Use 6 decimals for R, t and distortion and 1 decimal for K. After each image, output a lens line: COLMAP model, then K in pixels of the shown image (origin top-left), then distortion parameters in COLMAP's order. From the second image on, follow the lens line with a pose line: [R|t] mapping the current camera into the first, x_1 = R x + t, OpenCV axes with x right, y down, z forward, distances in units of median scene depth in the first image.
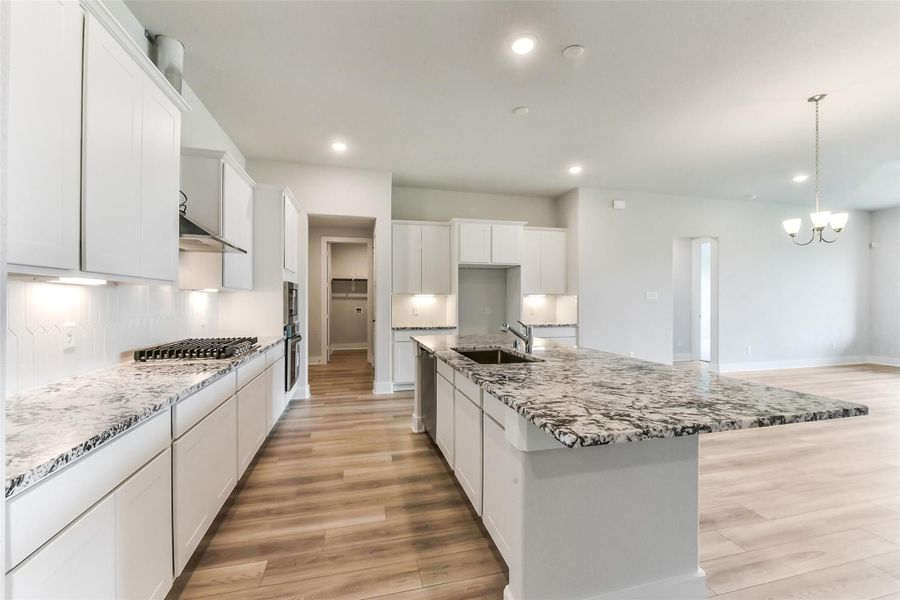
lens RADIAL K [[363.9, 0, 447.6], [0, 363.9, 296.5], [0, 0, 1]] dist [-0.002652, -0.000022]
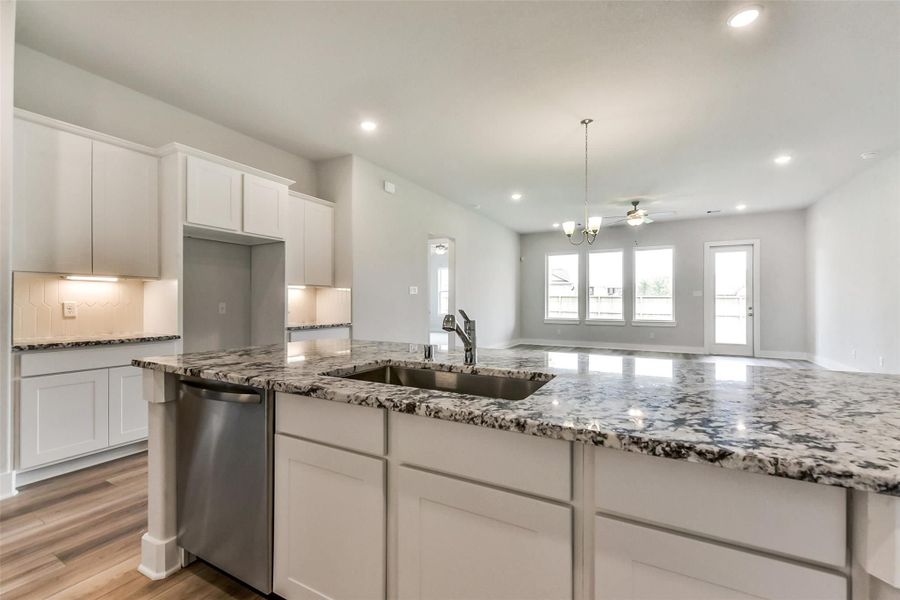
lens RADIAL K [[383.1, 0, 446.1], [0, 383.1, 298.7], [0, 0, 1]] dist [0.004685, -0.000264]
pose [[0.683665, 0.008226, 0.729750, -0.133036], [-0.007148, 0.999964, -0.004575, 0.026941], [-0.729761, -0.002088, 0.683699, 0.298463]]
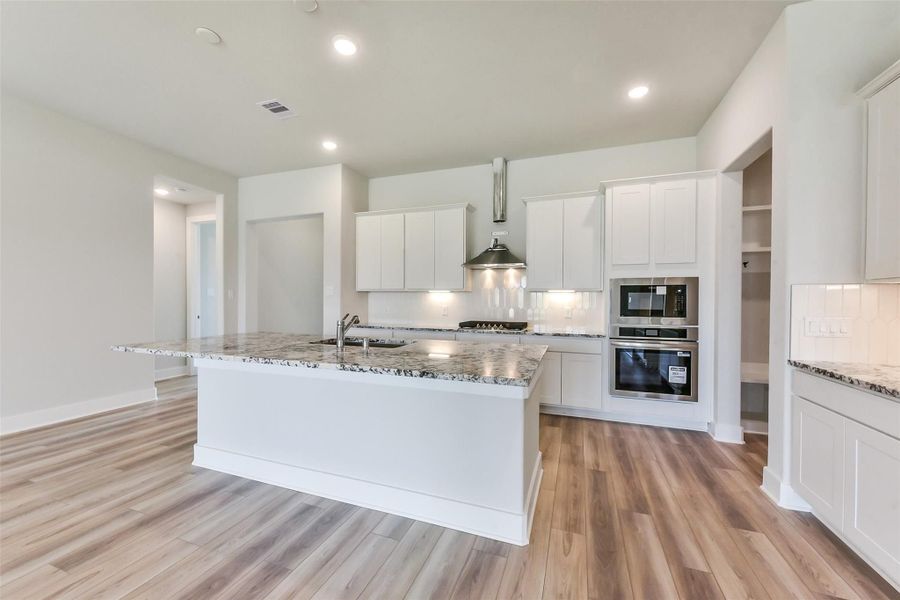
lens RADIAL K [[346.7, 0, 446.7], [0, 346.7, 300.4], [0, 0, 1]] dist [0.006139, -0.000400]
pose [[-0.557675, -0.008084, -0.830020, 0.423578], [-0.003668, 0.999967, -0.007275, 0.017951], [0.830051, -0.001013, -0.557686, 0.876057]]
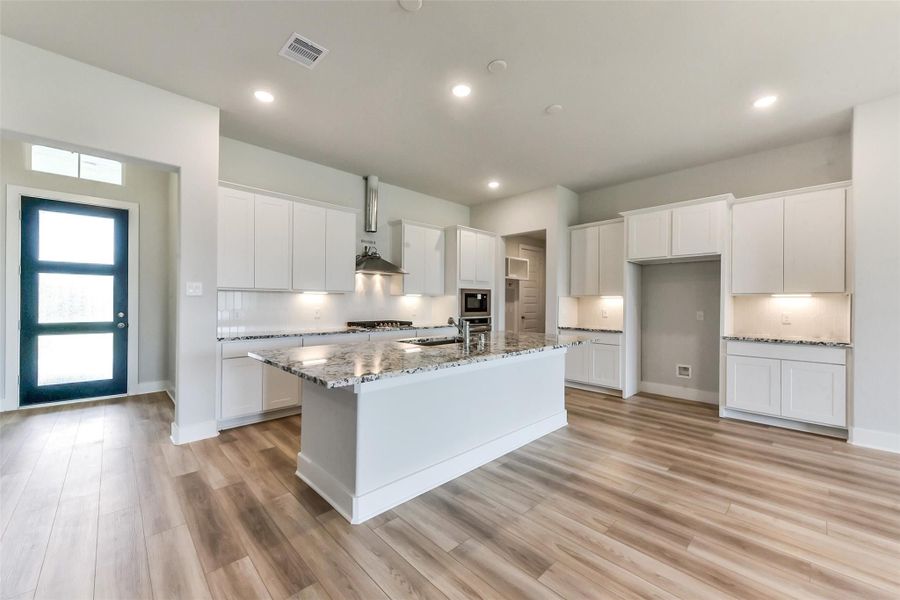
lens RADIAL K [[346.7, 0, 444.3], [0, 346.7, 302.7], [0, 0, 1]] dist [0.006139, -0.000400]
pose [[0.489478, -0.000463, -0.872016, 0.583895], [0.001514, 0.999999, 0.000319, 0.011884], [0.872014, -0.001476, 0.489478, 0.192303]]
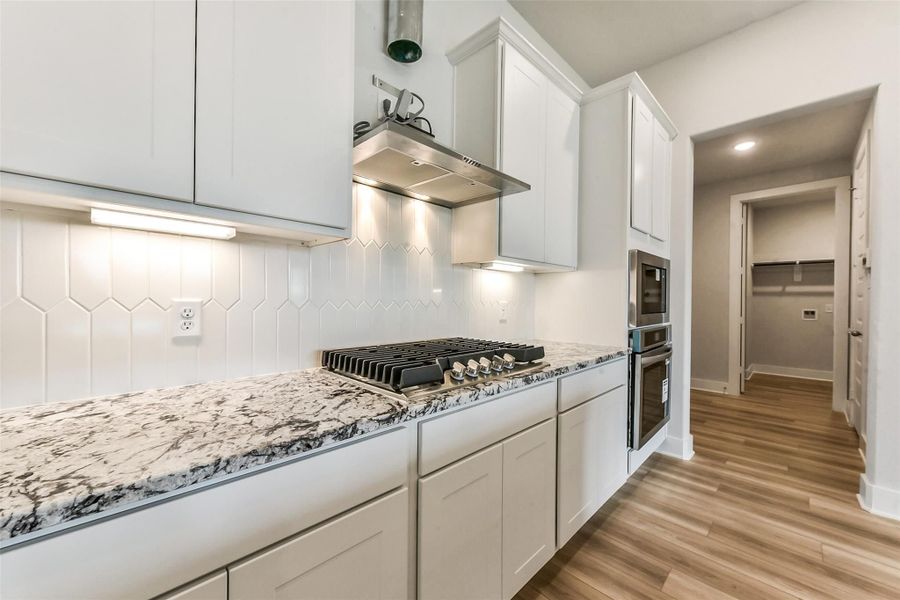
lens RADIAL K [[346.7, 0, 449.6], [0, 346.7, 301.2], [0, 0, 1]] dist [0.006139, -0.000400]
pose [[0.509472, 0.009555, -0.860434, -0.100209], [-0.003266, 0.999953, 0.009171, 0.025102], [0.860481, -0.001862, 0.509479, 0.375084]]
